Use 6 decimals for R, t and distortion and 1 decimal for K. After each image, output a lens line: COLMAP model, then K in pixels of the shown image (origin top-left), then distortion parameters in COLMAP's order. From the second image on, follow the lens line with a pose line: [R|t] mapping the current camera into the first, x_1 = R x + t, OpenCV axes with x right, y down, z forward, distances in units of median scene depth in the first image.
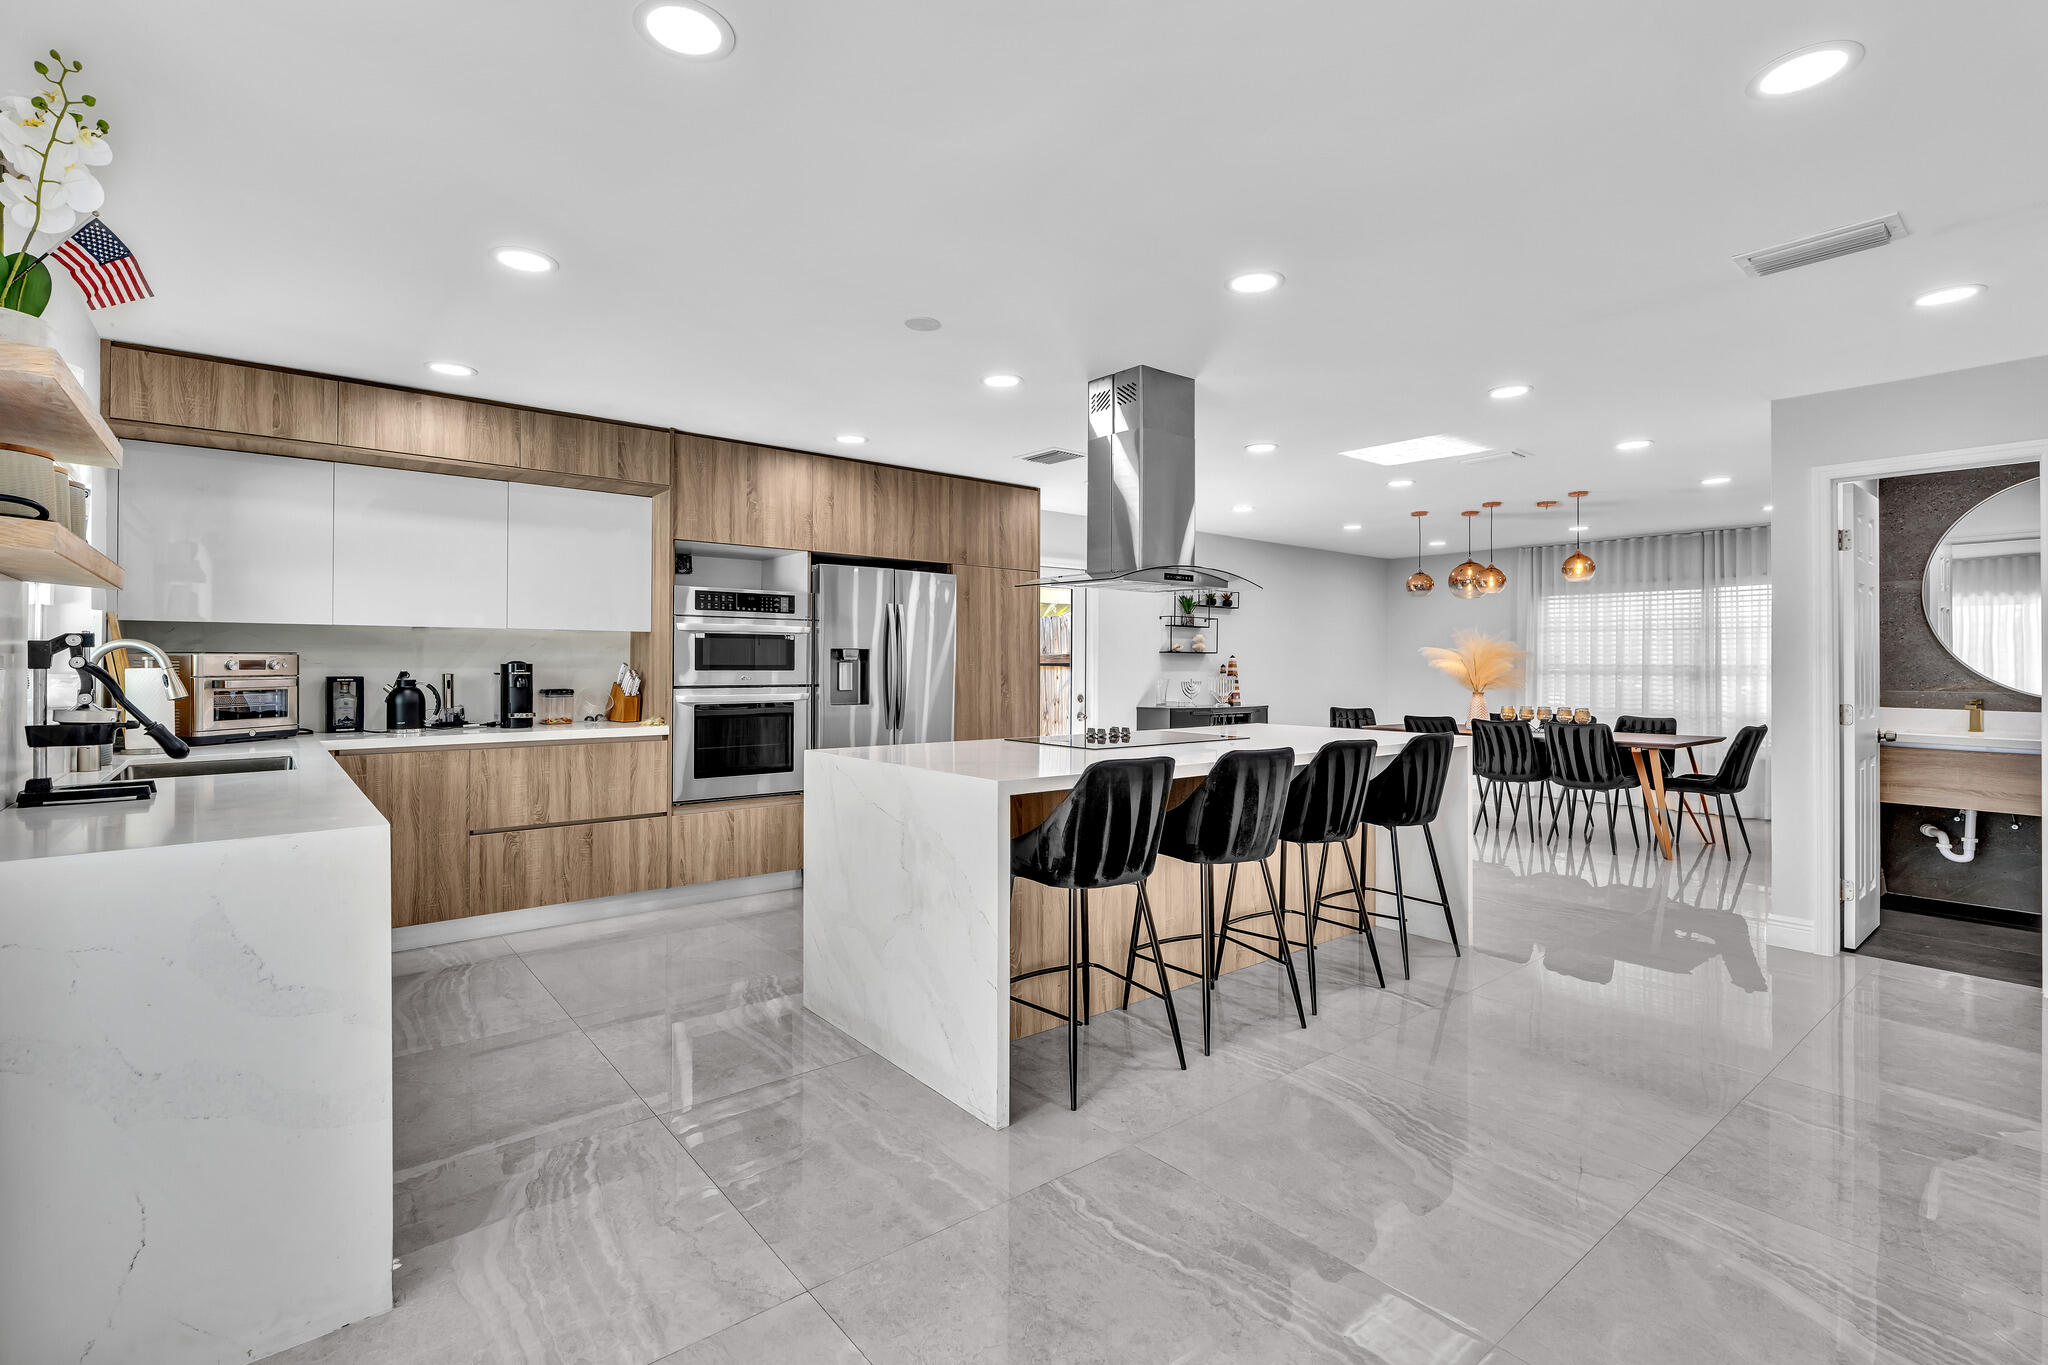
lens RADIAL K [[935.8, 0, 1014.7], [0, 935.8, 657.6], [0, 0, 1]] dist [-0.002389, 0.000657]
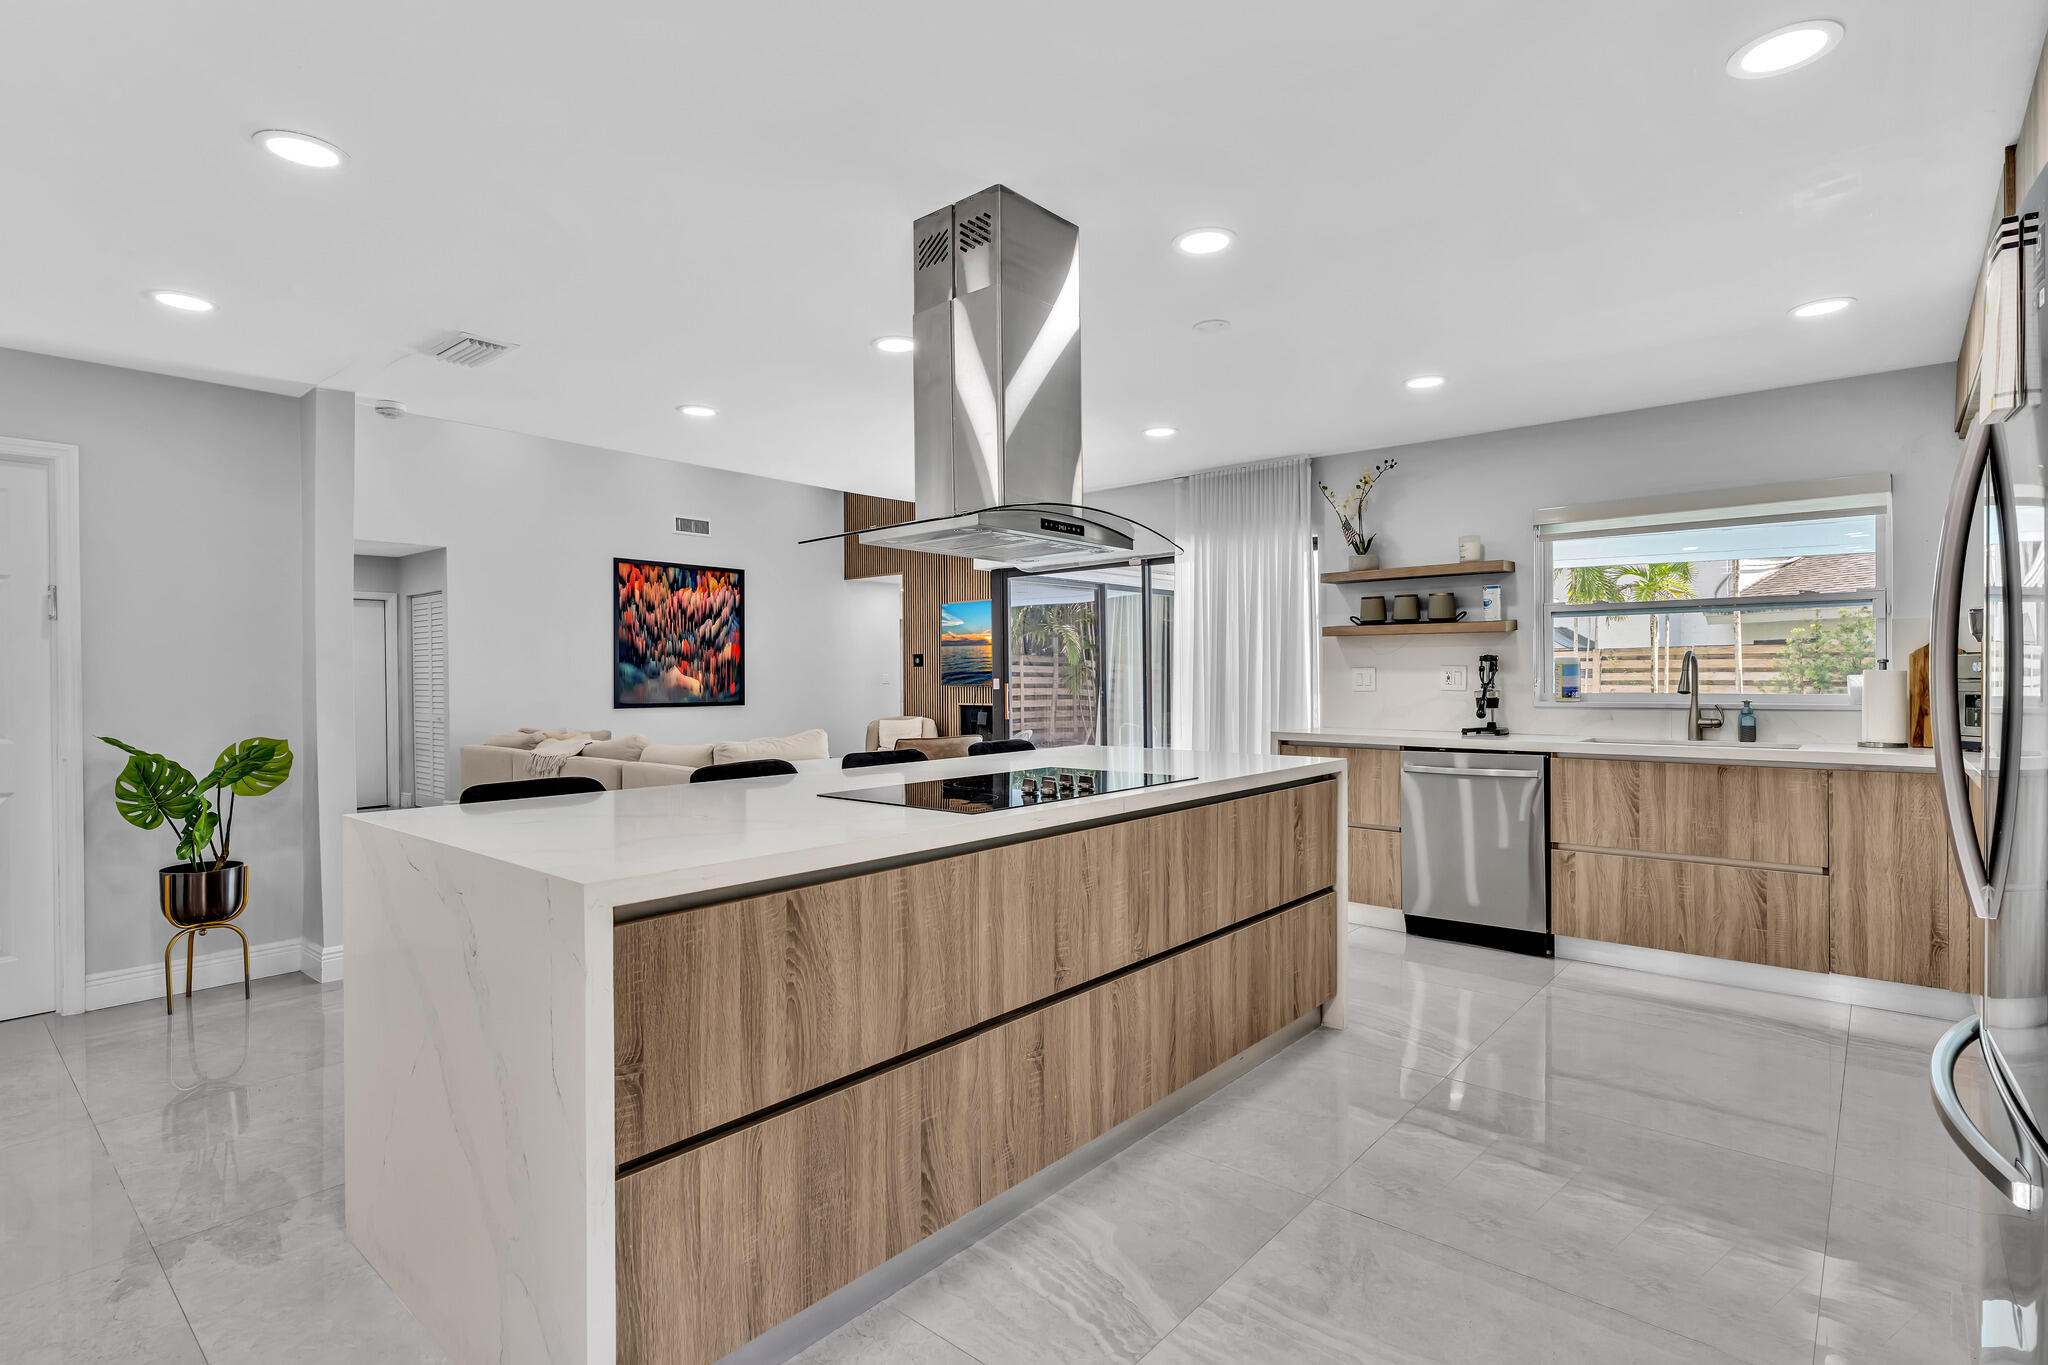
lens RADIAL K [[1000.5, 0, 1007.9], [0, 1000.5, 676.6], [0, 0, 1]] dist [-0.014811, -0.000535]
pose [[-0.985720, 0.004963, -0.168320, 0.156515], [0.005944, 0.999968, -0.005329, 0.011640], [0.168288, -0.006253, -0.985718, 1.100616]]
